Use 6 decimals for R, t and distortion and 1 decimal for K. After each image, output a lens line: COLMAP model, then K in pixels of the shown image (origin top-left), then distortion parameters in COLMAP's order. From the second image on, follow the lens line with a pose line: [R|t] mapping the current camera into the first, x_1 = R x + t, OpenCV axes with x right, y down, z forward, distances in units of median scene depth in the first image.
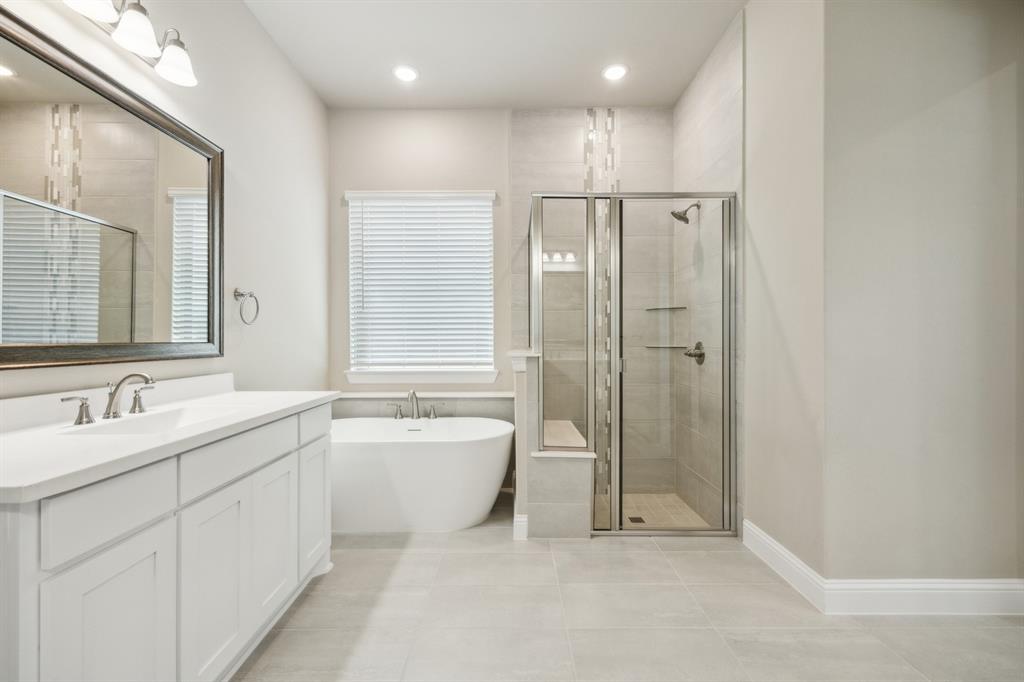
lens RADIAL K [[419.2, 0, 509.4], [0, 419.2, 343.1], [0, 0, 1]] dist [0.013182, -0.001874]
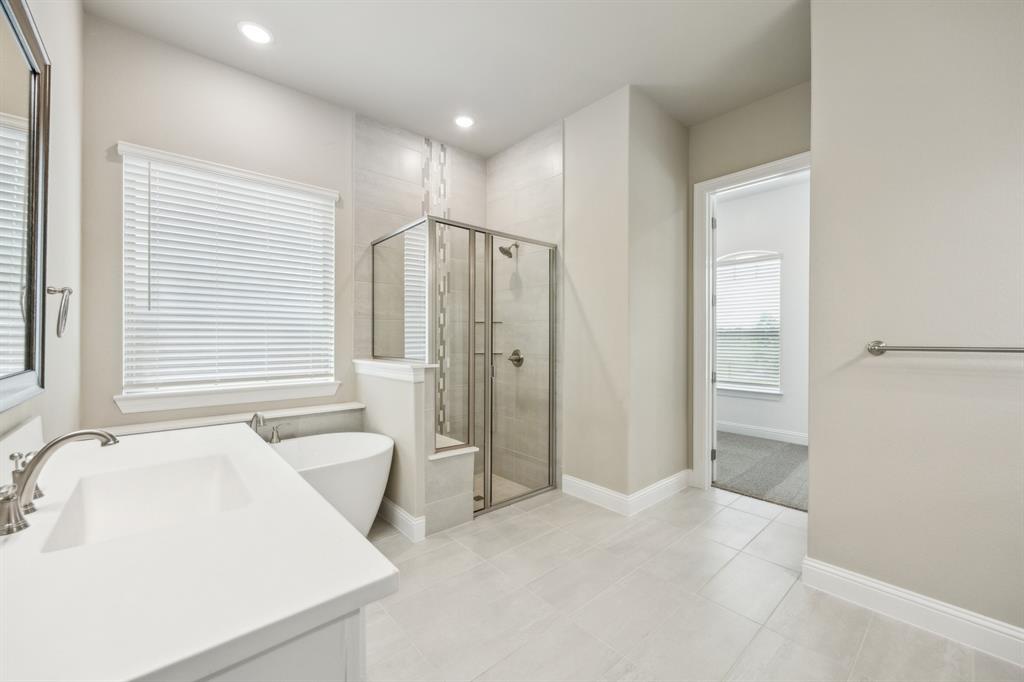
lens RADIAL K [[419.2, 0, 490.7], [0, 419.2, 339.2], [0, 0, 1]] dist [0.013182, -0.001874]
pose [[0.754700, 0.000194, 0.656070, -0.459506], [0.002377, 0.999993, -0.003030, -0.031153], [-0.656066, 0.003846, 0.754694, 0.069546]]
